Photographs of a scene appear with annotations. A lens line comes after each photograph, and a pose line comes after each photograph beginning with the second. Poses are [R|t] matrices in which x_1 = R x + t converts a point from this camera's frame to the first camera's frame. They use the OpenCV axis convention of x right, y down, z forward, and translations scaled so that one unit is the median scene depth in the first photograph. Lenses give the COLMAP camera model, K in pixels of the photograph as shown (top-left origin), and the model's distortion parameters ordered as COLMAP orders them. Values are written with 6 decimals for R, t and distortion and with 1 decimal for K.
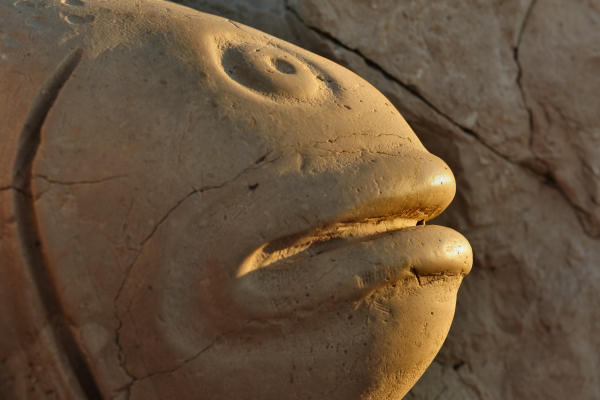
lens RADIAL K [[1192.8, 0, 300.0], [0, 1192.8, 200.0], [0, 0, 1]] dist [0.061944, 0.040059]
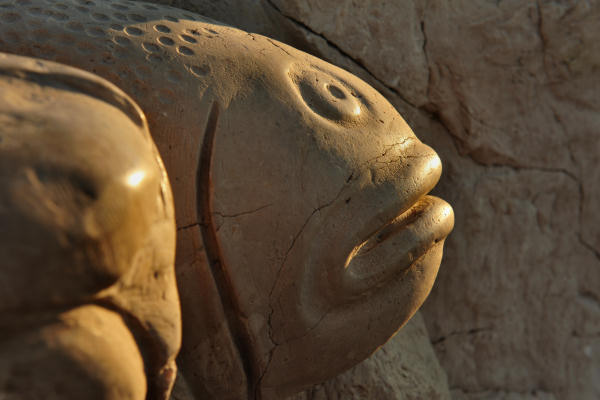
lens RADIAL K [[1192.8, 0, 300.0], [0, 1192.8, 200.0], [0, 0, 1]] dist [0.061944, 0.040059]
pose [[0.923012, -0.084345, 0.375413, -0.519802], [-0.012809, 0.968402, 0.249066, -0.303016], [-0.384558, -0.234699, 0.892766, -0.183433]]
